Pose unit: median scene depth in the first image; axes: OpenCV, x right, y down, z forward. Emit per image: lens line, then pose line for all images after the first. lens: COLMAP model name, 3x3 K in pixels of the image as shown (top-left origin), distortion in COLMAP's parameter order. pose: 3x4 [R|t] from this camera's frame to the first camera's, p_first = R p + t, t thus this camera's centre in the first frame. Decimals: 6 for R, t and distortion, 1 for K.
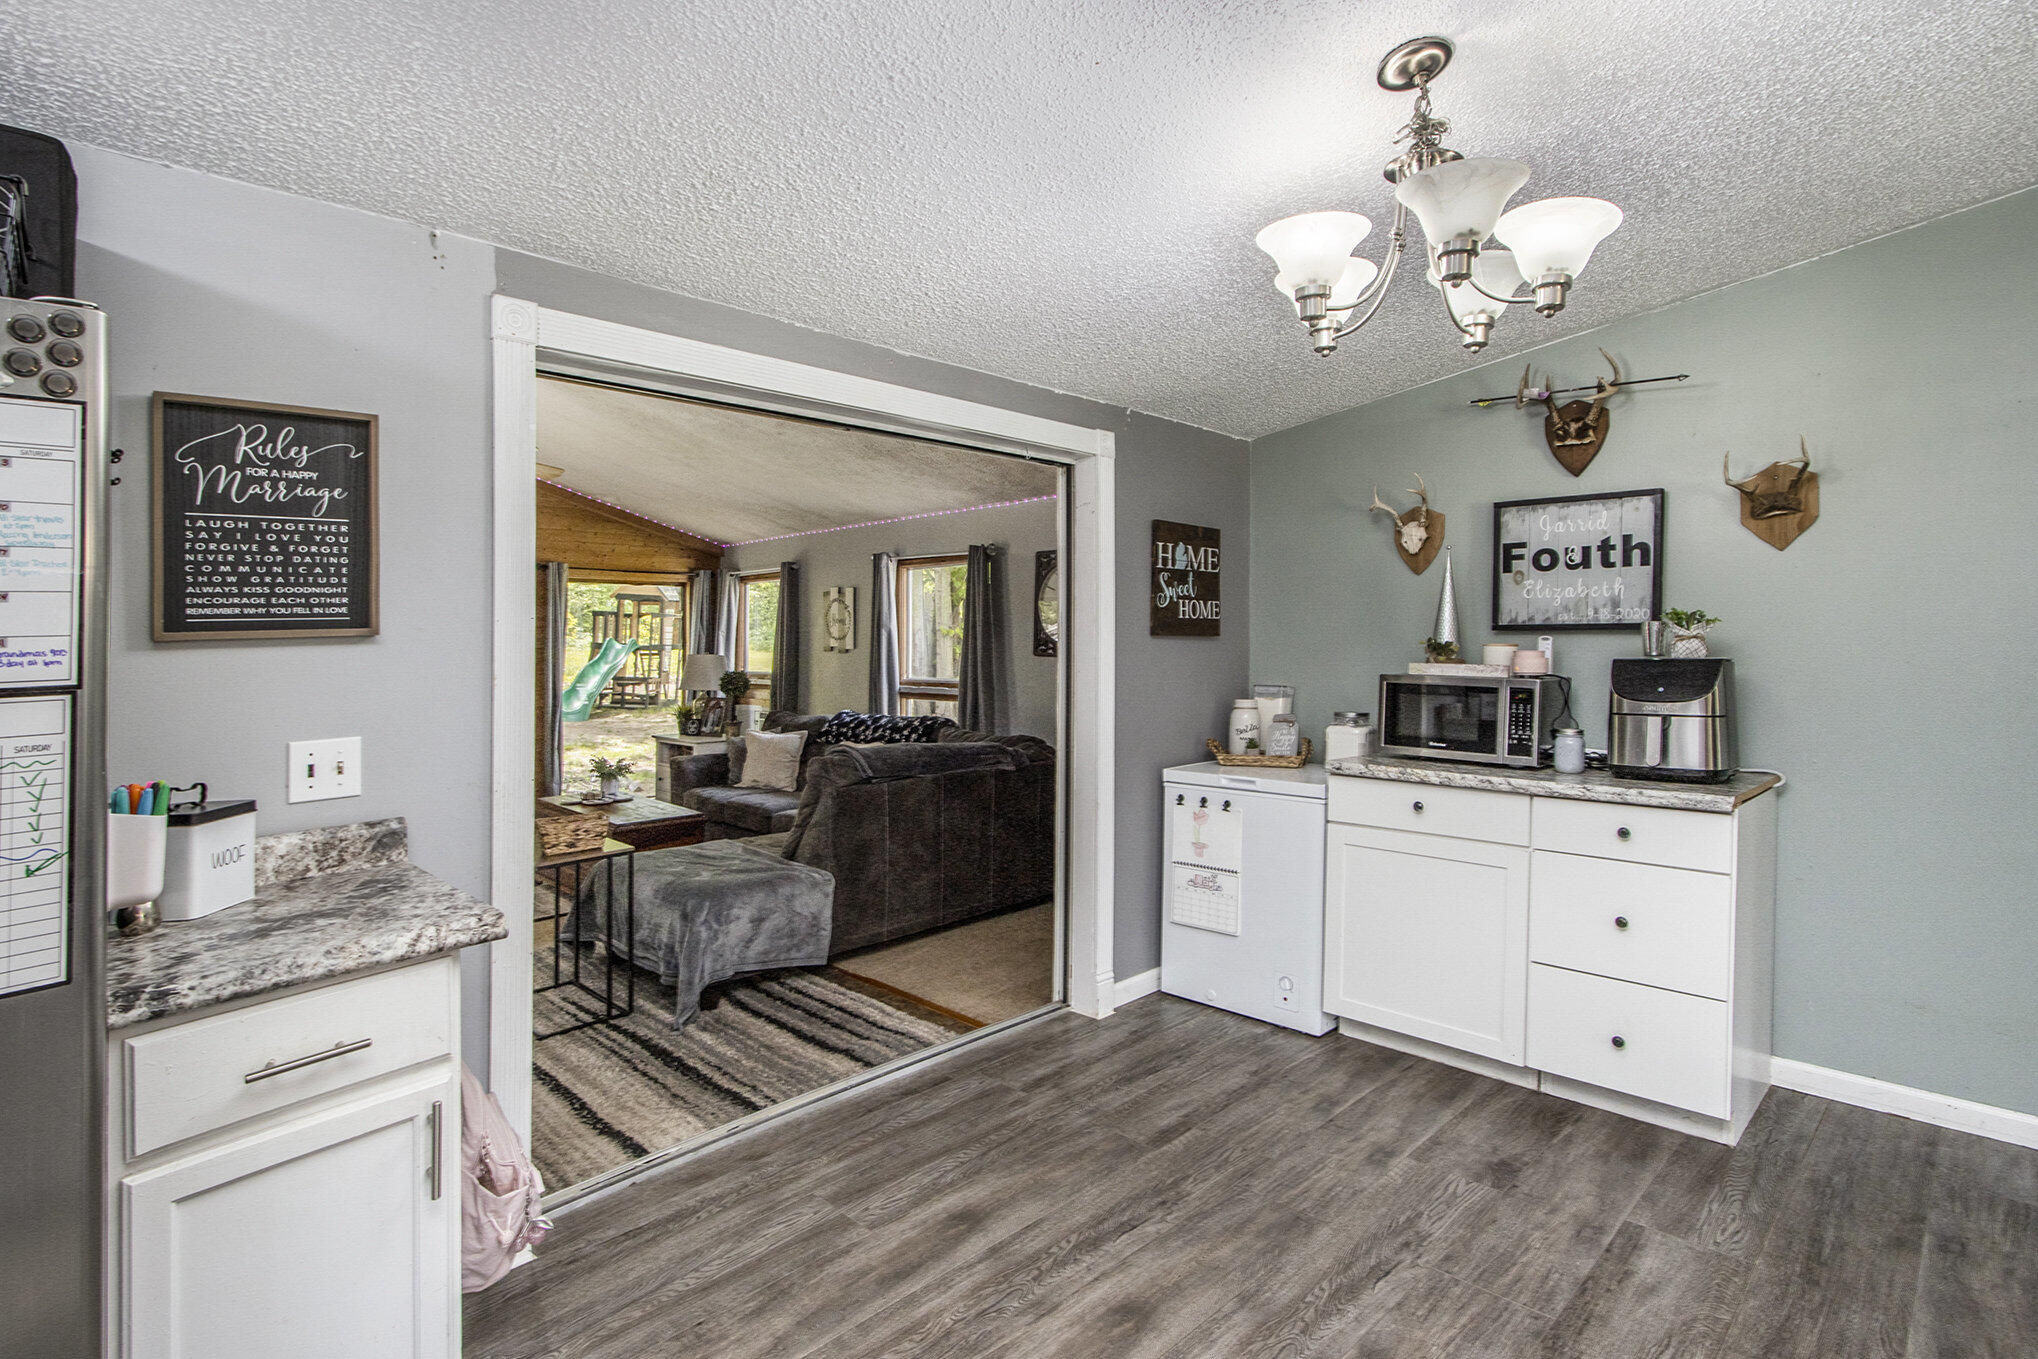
lens RADIAL K [[946.3, 0, 1072.3], [0, 946.3, 644.6], [0, 0, 1]] dist [0.031400, -0.000186]
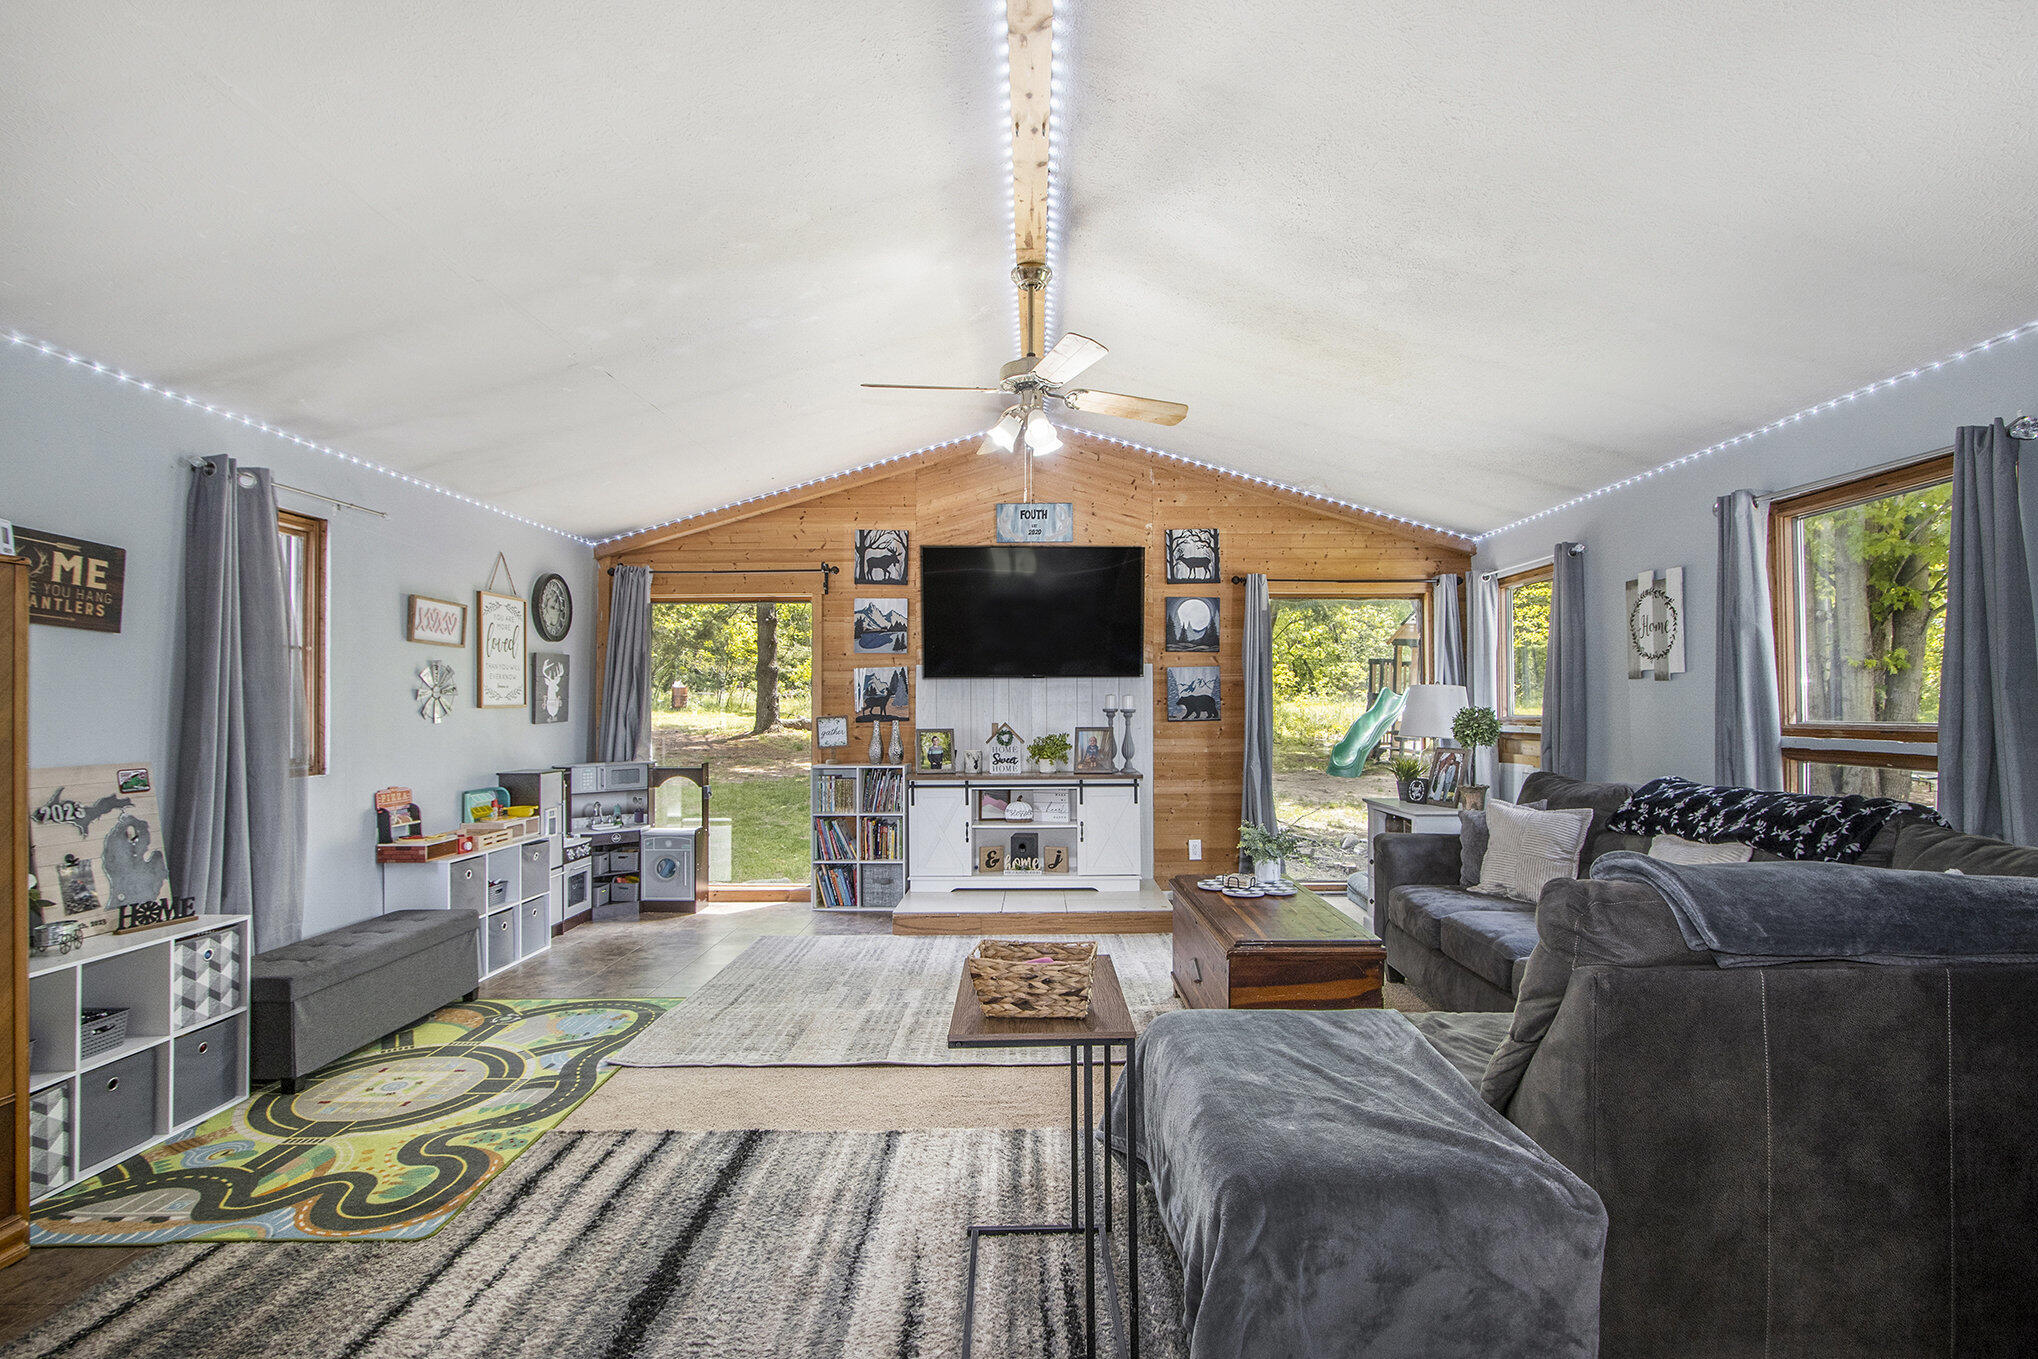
lens RADIAL K [[1010.8, 0, 1026.2], [0, 1010.8, 671.7], [0, 0, 1]] dist [-0.008470, -0.001143]
pose [[0.683537, -0.028032, -0.729377, -0.064420], [0.007088, 0.999470, -0.031770, 0.024083], [0.729881, 0.016546, 0.683374, 0.324960]]
